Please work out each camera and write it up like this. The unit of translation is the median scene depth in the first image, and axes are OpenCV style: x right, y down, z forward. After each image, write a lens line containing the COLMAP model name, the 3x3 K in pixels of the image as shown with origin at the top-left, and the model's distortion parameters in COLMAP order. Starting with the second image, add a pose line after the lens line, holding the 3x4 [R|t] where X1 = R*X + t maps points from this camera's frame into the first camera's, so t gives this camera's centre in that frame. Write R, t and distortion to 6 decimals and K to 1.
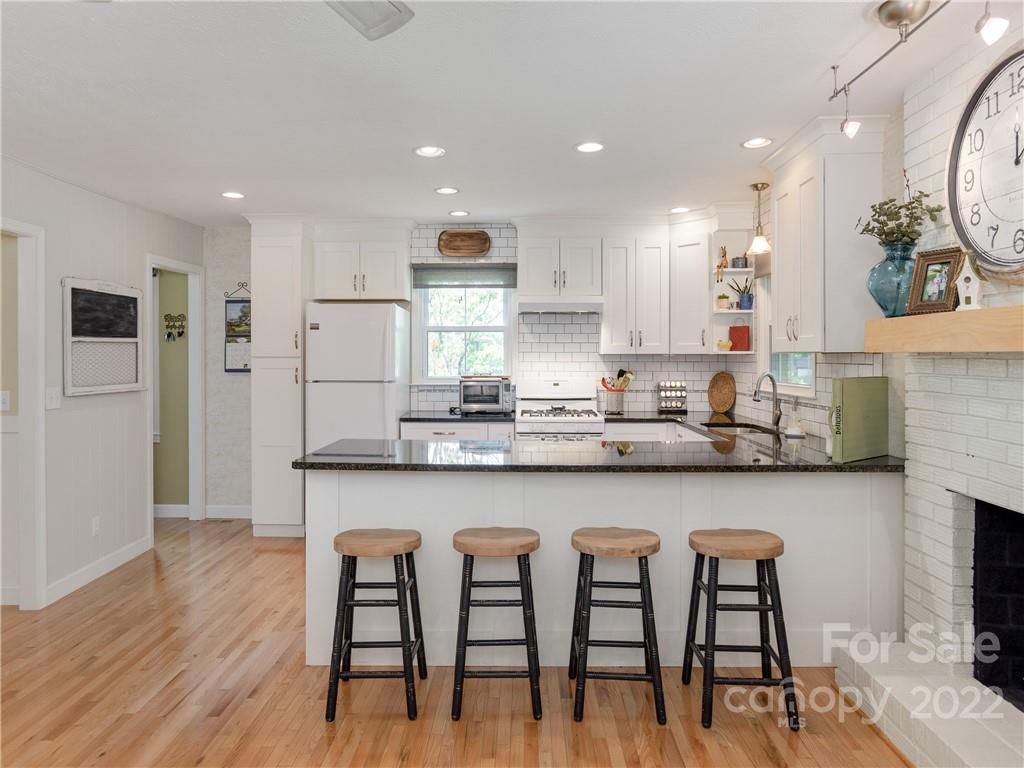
lens RADIAL K [[626.8, 0, 480.0], [0, 626.8, 360.7], [0, 0, 1]] dist [-0.008746, 0.013726]
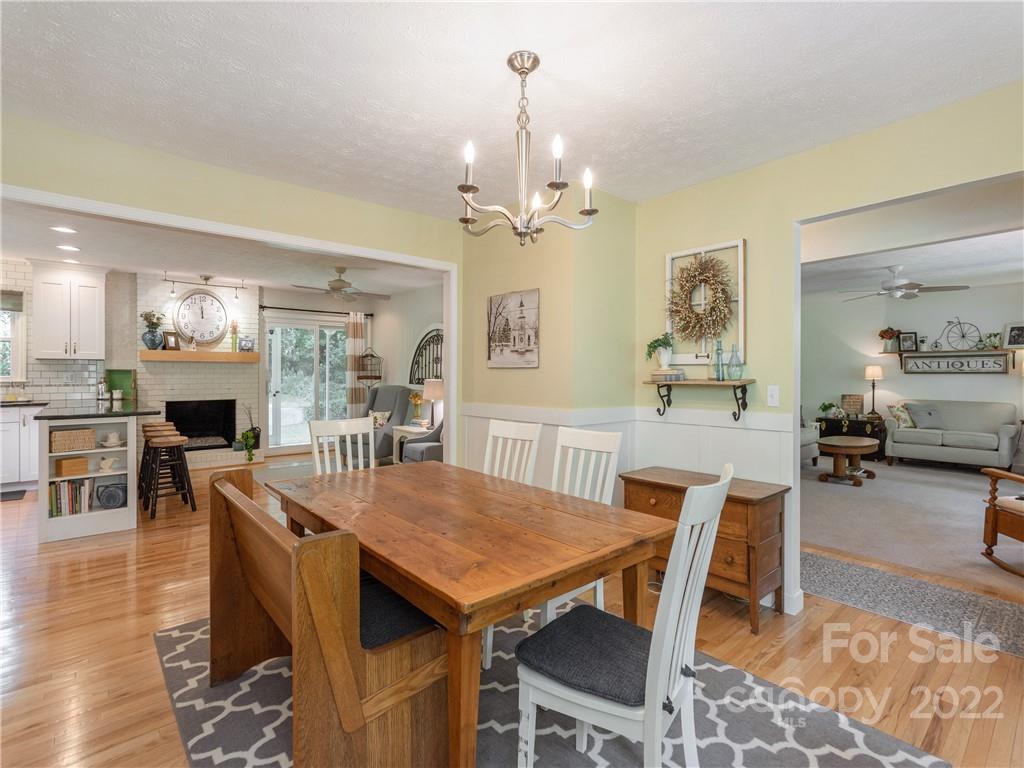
lens RADIAL K [[501.9, 0, 533.1], [0, 501.9, 372.5], [0, 0, 1]] dist [-0.035739, 0.014941]
pose [[-0.711687, -0.001164, 0.702496, -1.213790], [0.002392, 0.999989, 0.004080, 0.020335], [-0.702492, 0.004584, -0.711676, 0.702262]]
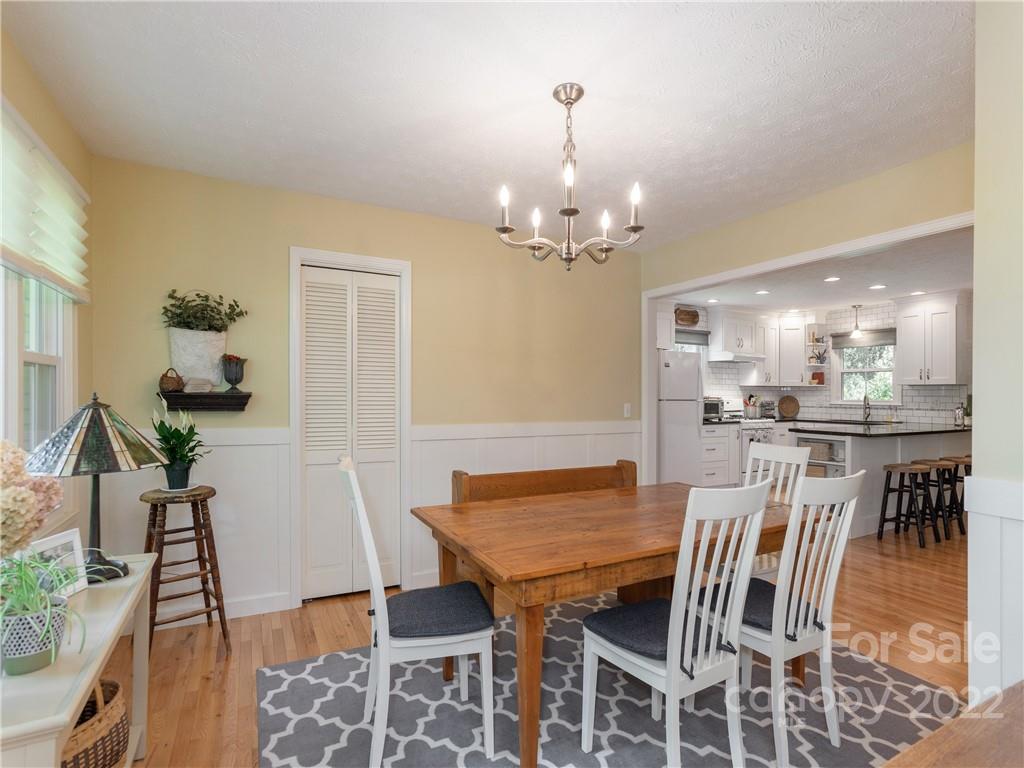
lens RADIAL K [[501.9, 0, 501.7], [0, 501.9, 389.3], [0, 0, 1]] dist [-0.035739, 0.014941]
pose [[0.878081, 0.012557, 0.478347, -1.141623], [-0.005511, 0.999855, -0.016130, 0.027754], [-0.478480, 0.011528, 0.878023, 0.088037]]
